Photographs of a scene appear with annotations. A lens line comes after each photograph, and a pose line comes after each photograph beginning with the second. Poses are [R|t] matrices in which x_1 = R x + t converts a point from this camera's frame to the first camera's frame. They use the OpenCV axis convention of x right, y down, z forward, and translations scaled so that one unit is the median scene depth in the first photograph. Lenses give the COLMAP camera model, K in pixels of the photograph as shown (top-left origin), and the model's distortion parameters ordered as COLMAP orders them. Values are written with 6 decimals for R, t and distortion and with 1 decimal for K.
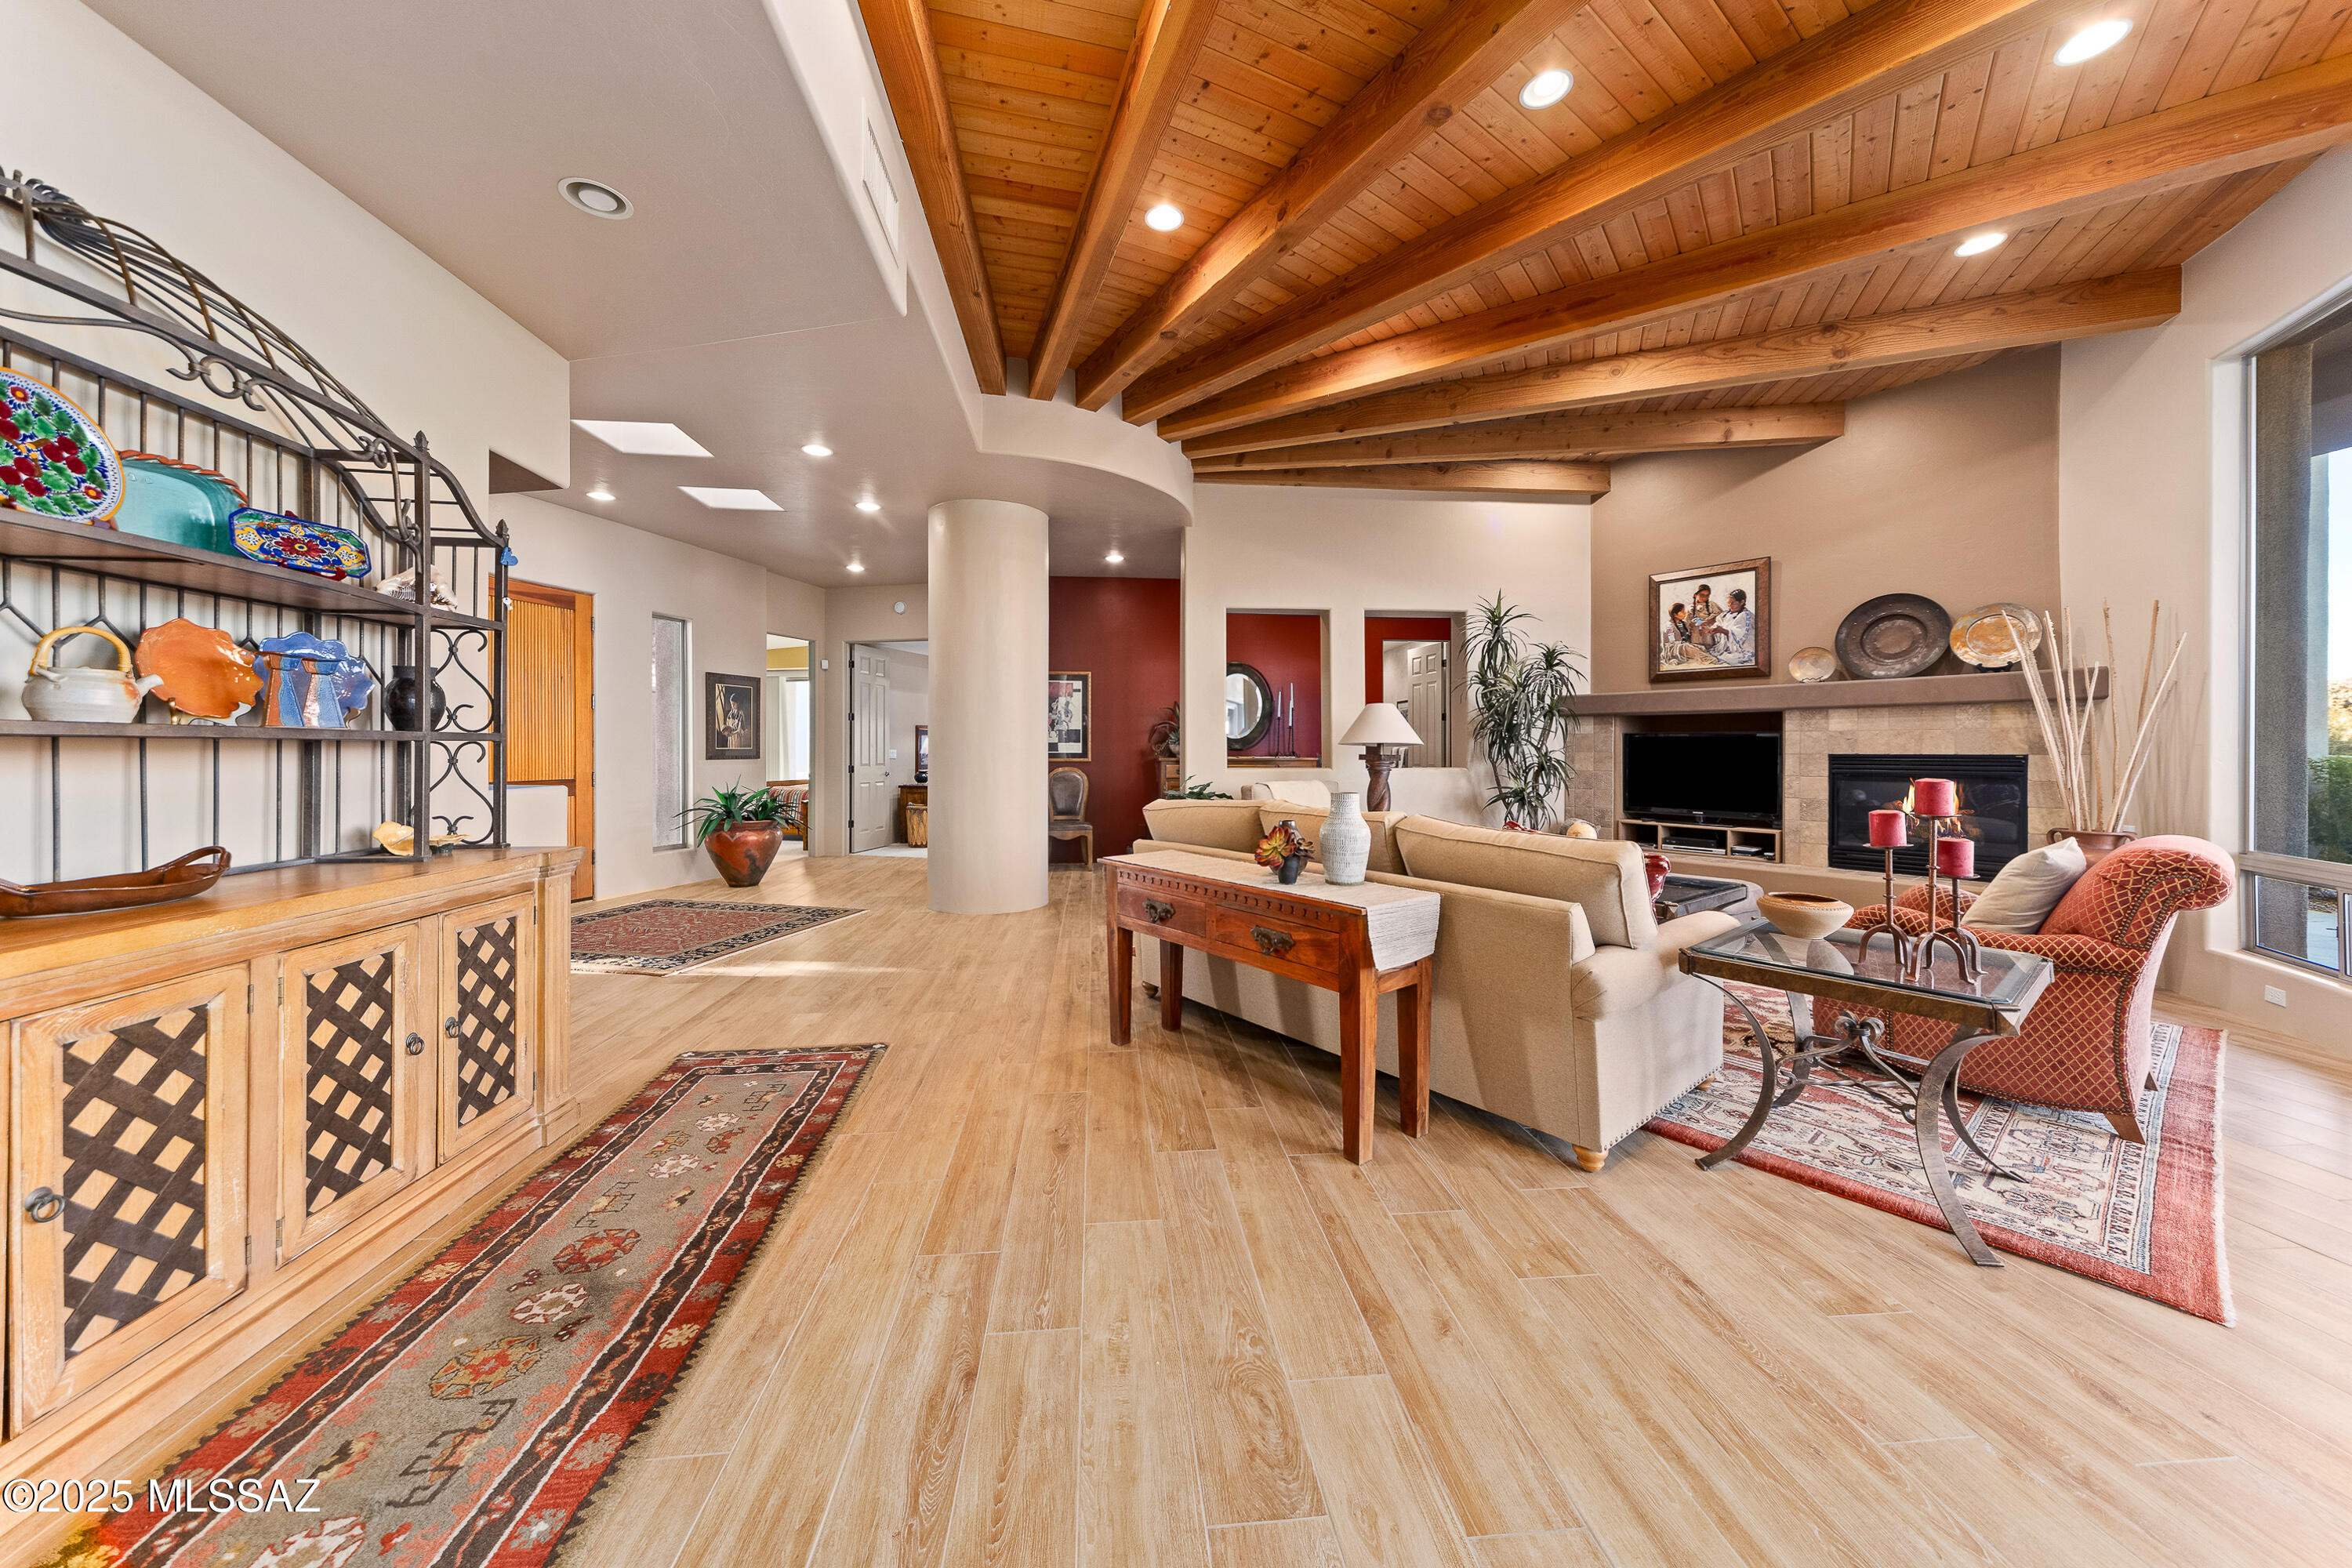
lens RADIAL K [[816.6, 0, 1175.9], [0, 816.6, 748.2], [0, 0, 1]] dist [0.000073, -0.000009]
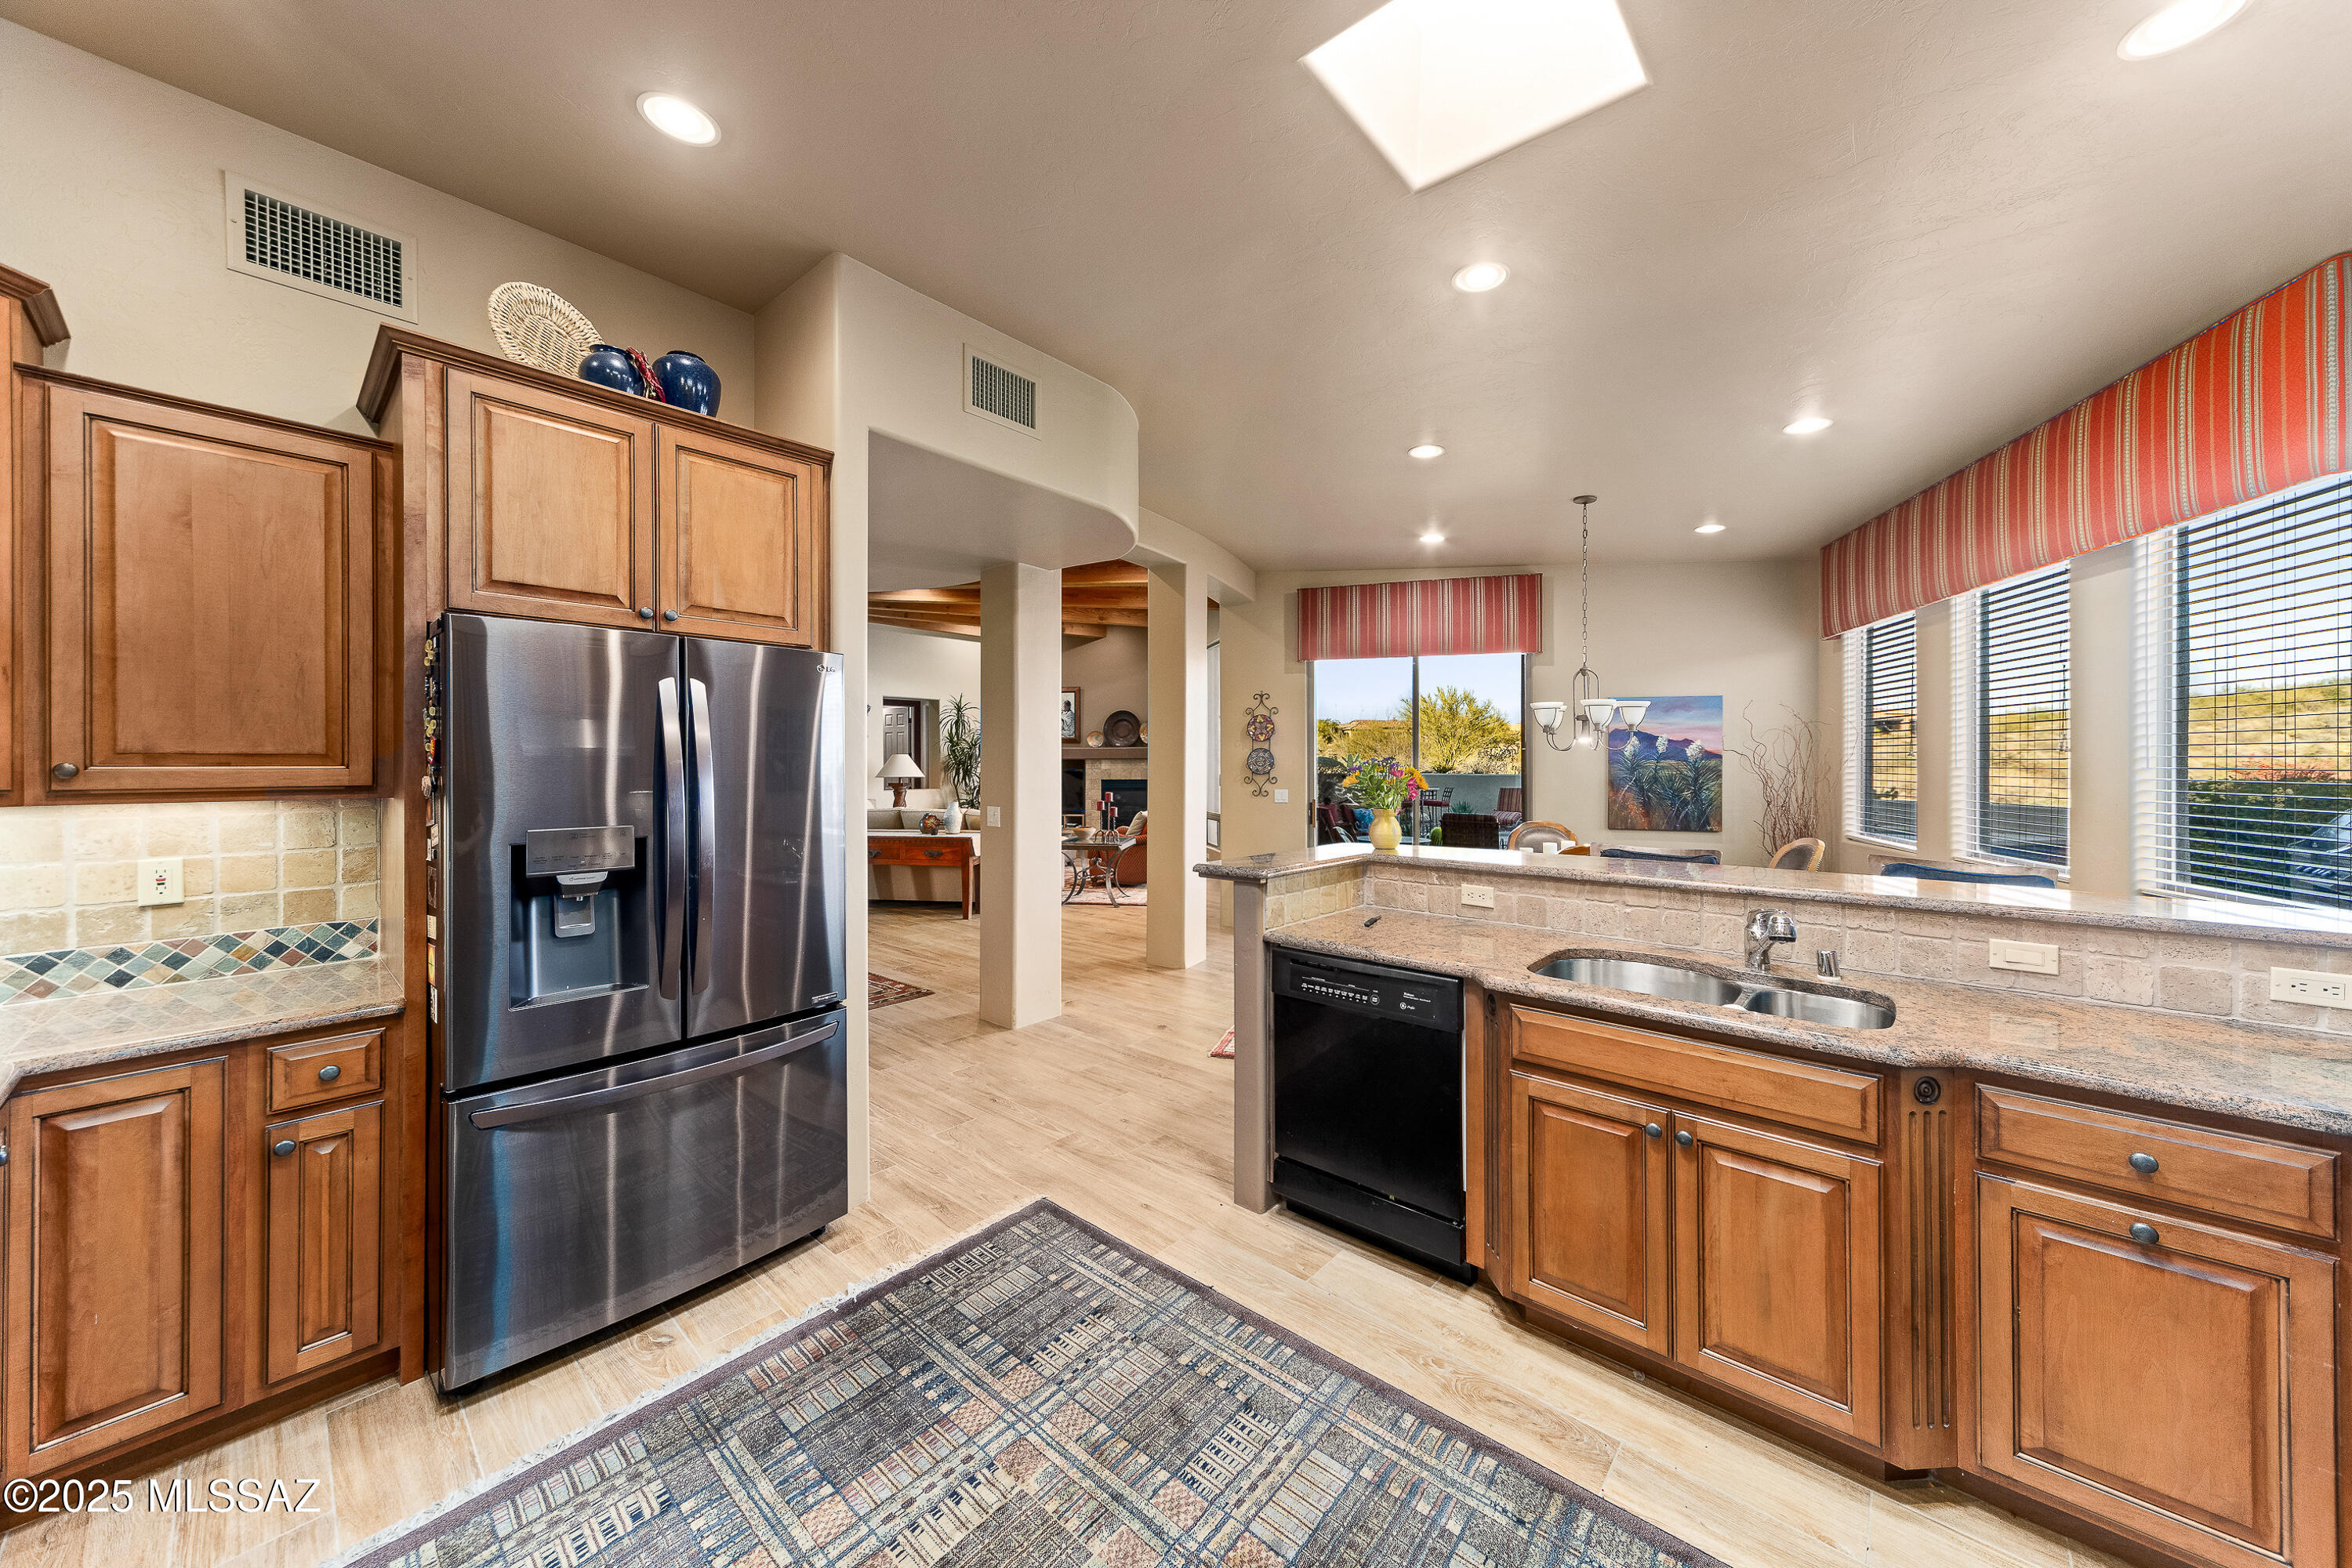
lens RADIAL K [[816.6, 0, 1175.9], [0, 816.6, 748.2], [0, 0, 1]] dist [0.000073, -0.000009]
pose [[0.737743, 0.011452, 0.674984, -0.539779], [0.003296, 0.999783, -0.020564, -0.029673], [-0.675073, 0.017396, 0.737546, -0.757606]]
